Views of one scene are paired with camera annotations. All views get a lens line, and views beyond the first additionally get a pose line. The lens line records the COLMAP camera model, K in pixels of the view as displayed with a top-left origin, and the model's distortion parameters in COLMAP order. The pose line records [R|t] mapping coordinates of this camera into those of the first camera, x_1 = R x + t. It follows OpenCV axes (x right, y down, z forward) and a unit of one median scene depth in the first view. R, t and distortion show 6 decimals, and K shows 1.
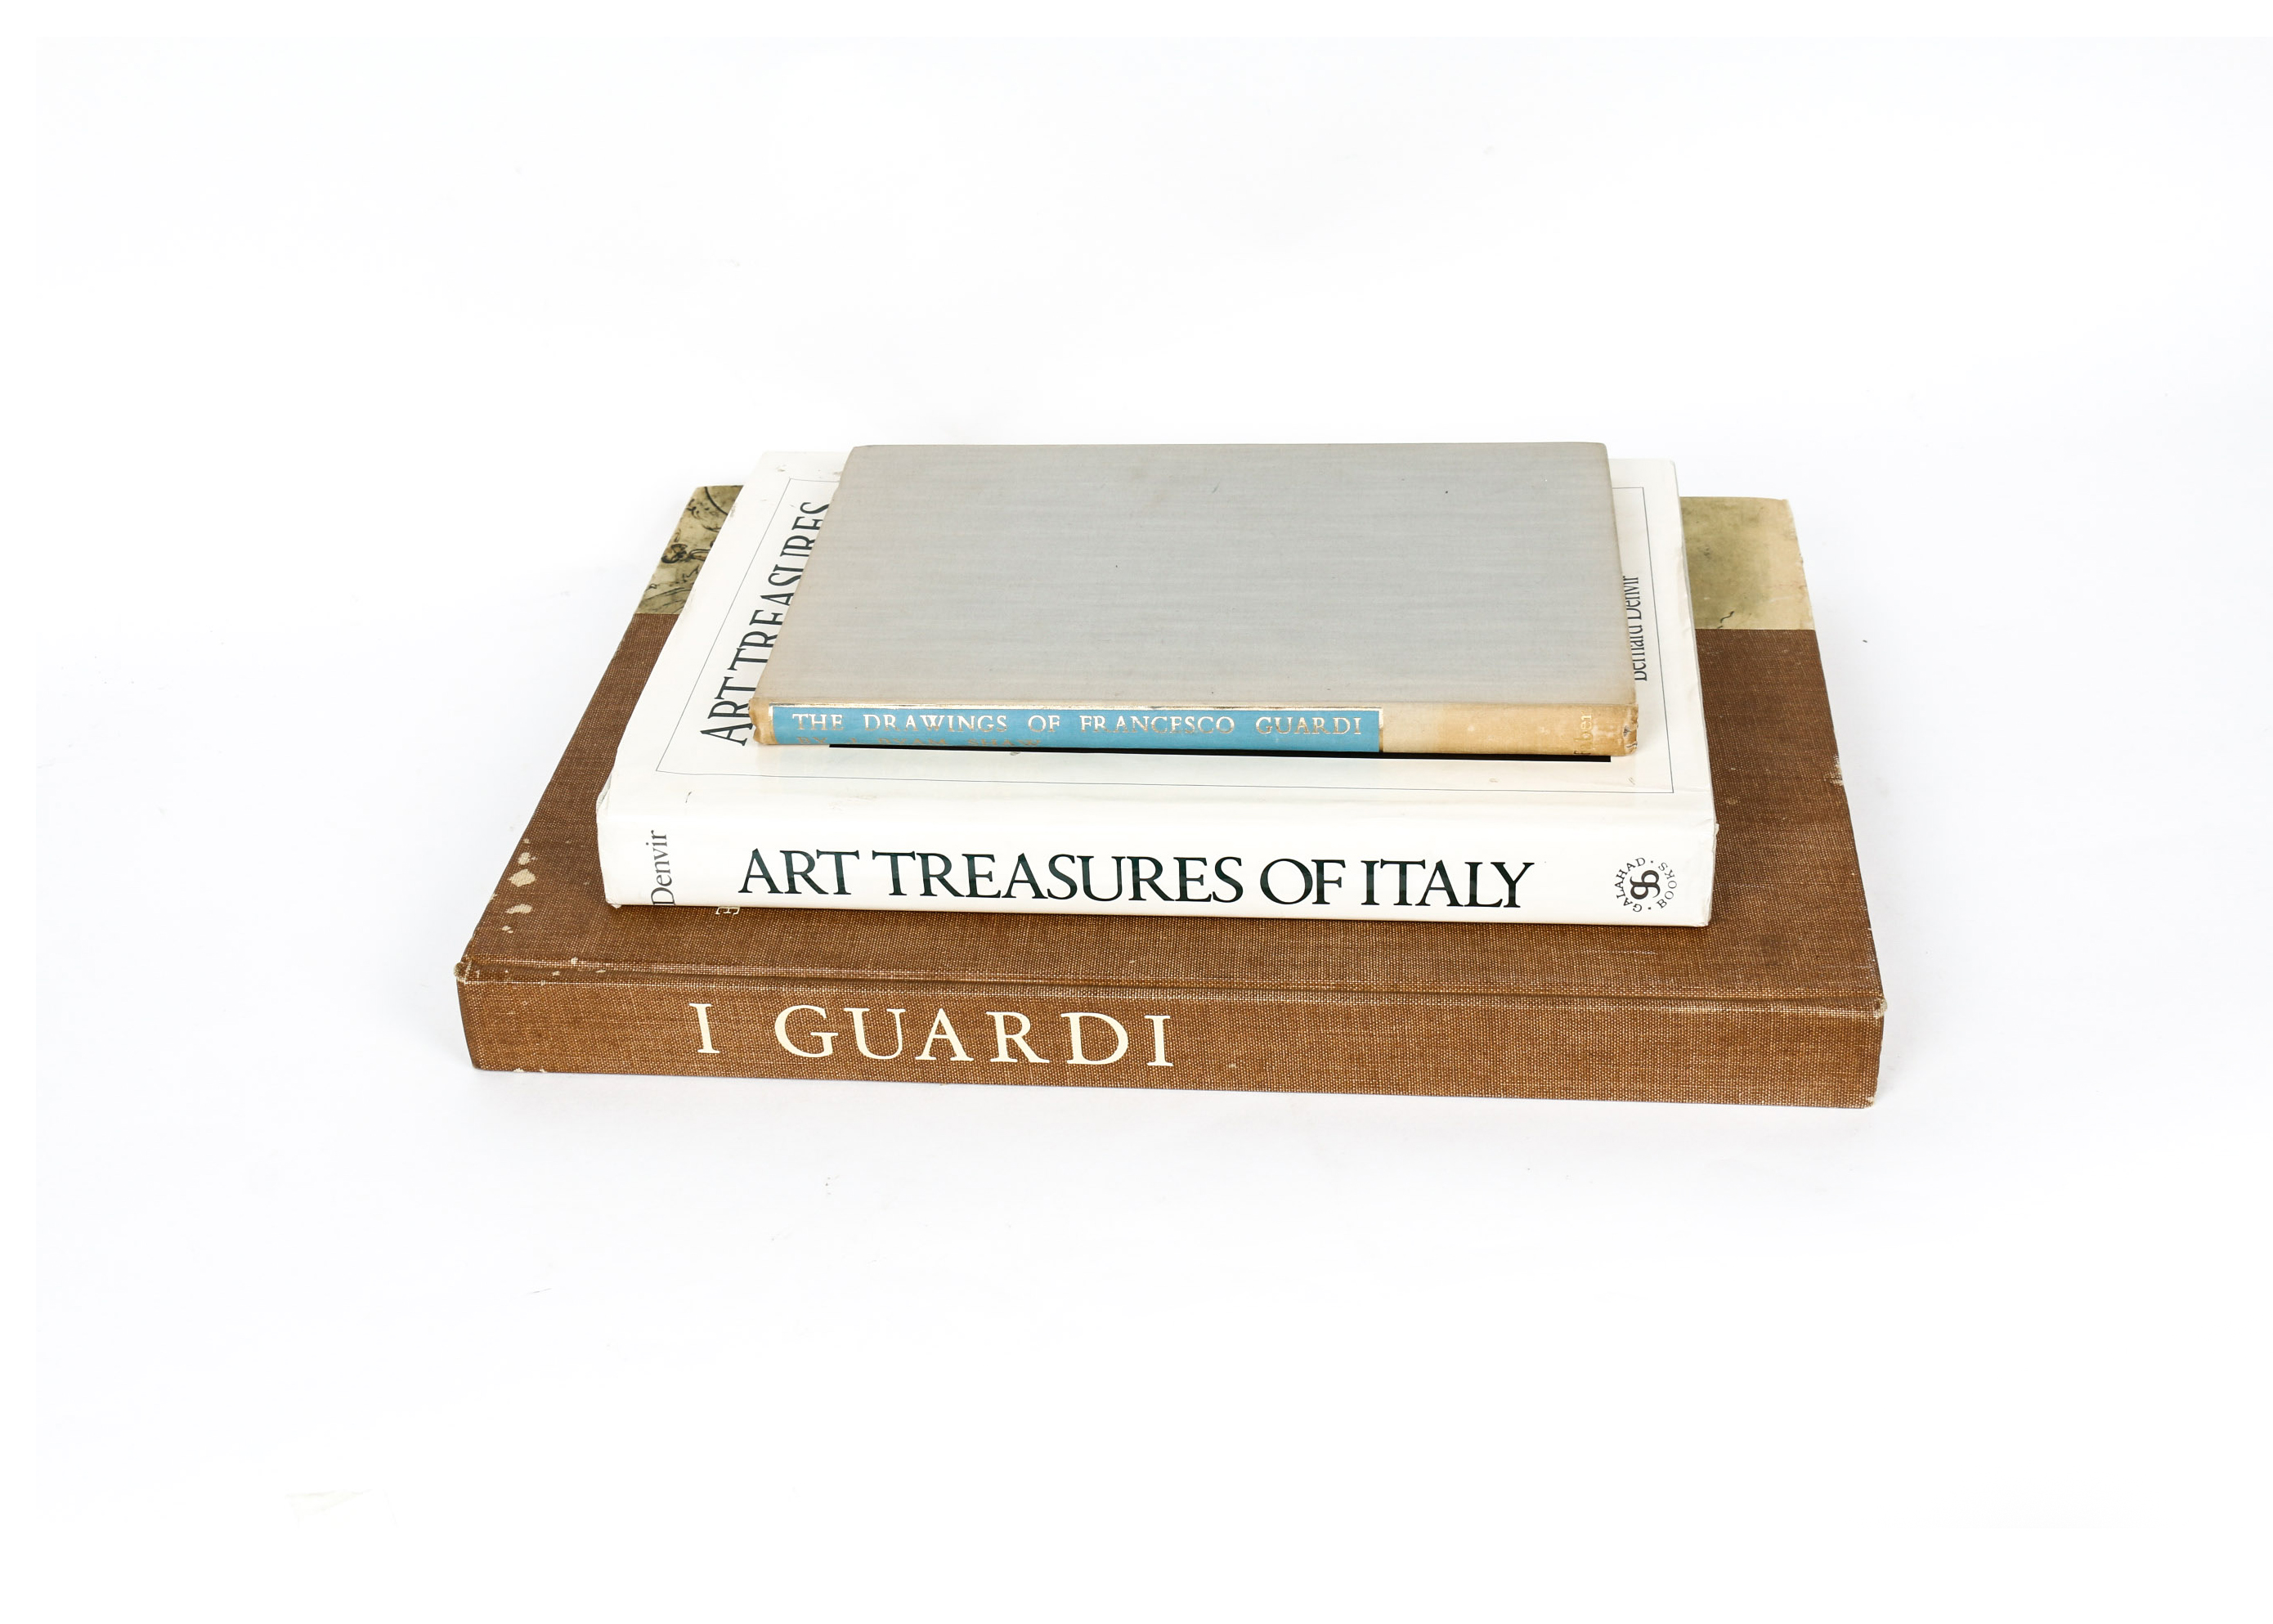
lens RADIAL K [[2894.7, 0, 1136.5], [0, 2894.7, 812.0], [0, 0, 1]] dist [0.002080, 0.004074]
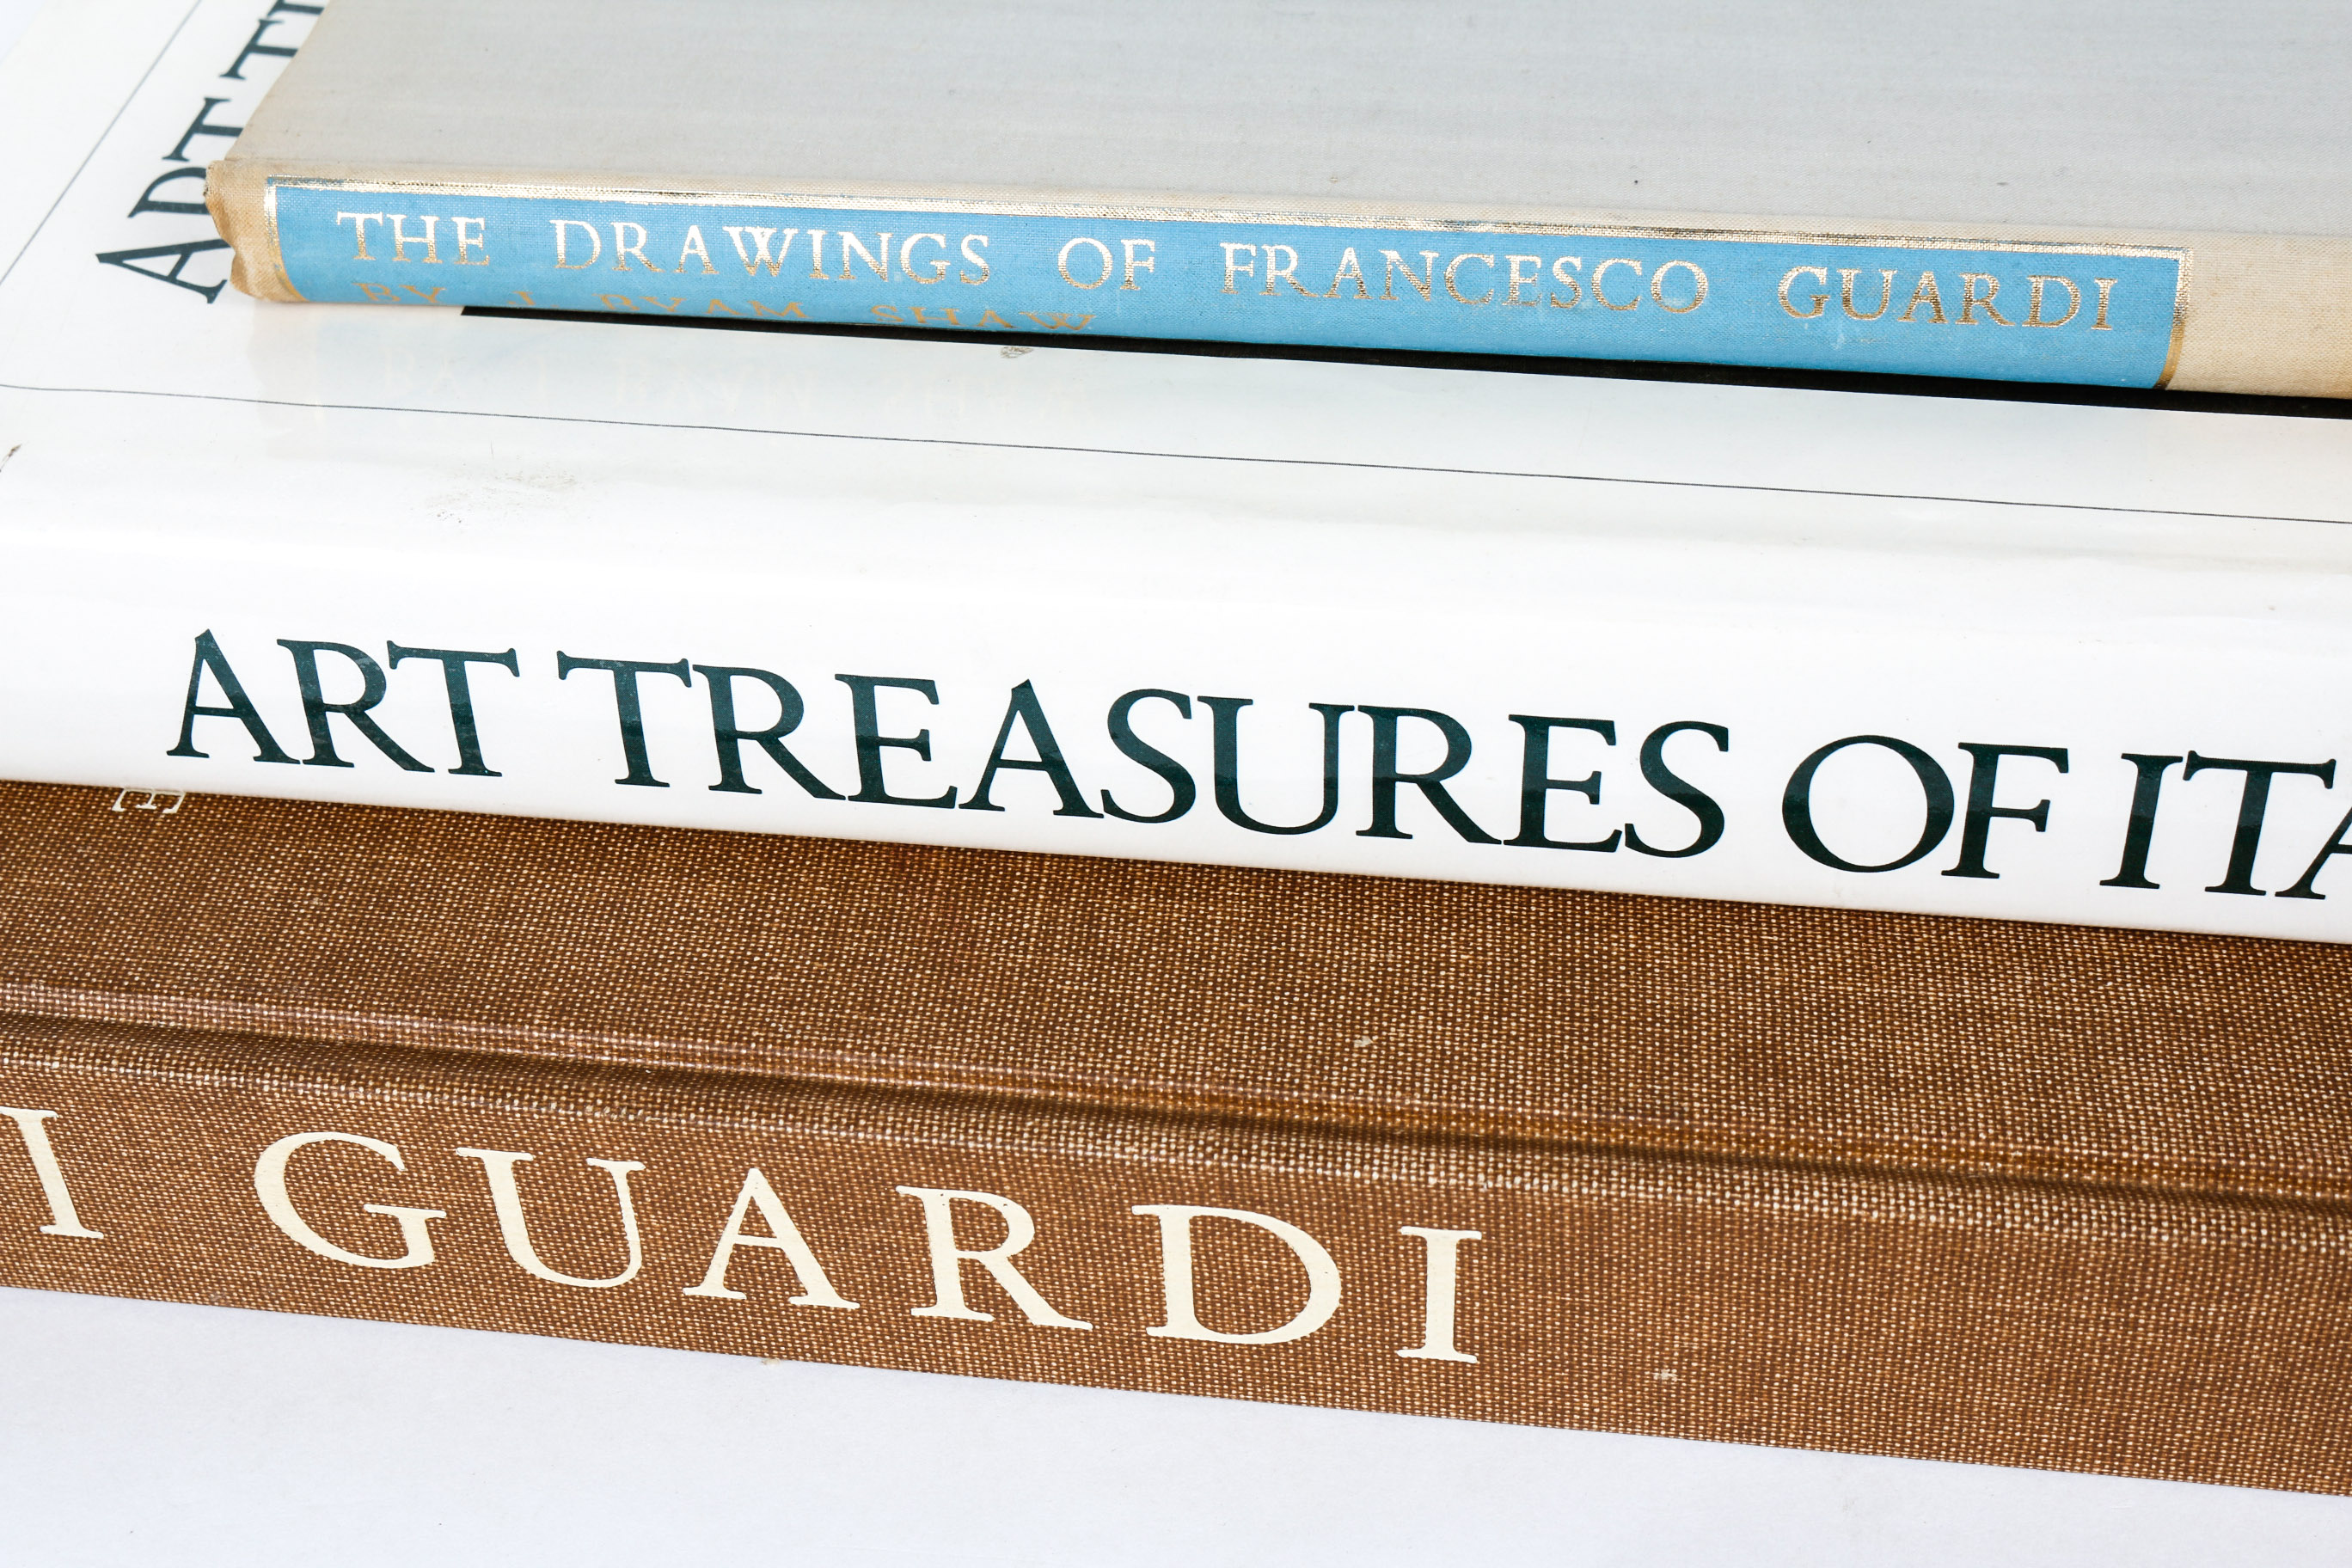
lens RADIAL K [[3420.1, 0, 1176.0], [0, 3420.1, 784.0], [0, 0, 1]] dist [-0.064927, -0.007695]
pose [[0.999296, 0.033596, -0.016686, -0.016428], [-0.031028, 0.990274, 0.135629, -0.025394], [0.021080, -0.135016, 0.990619, 0.628889]]
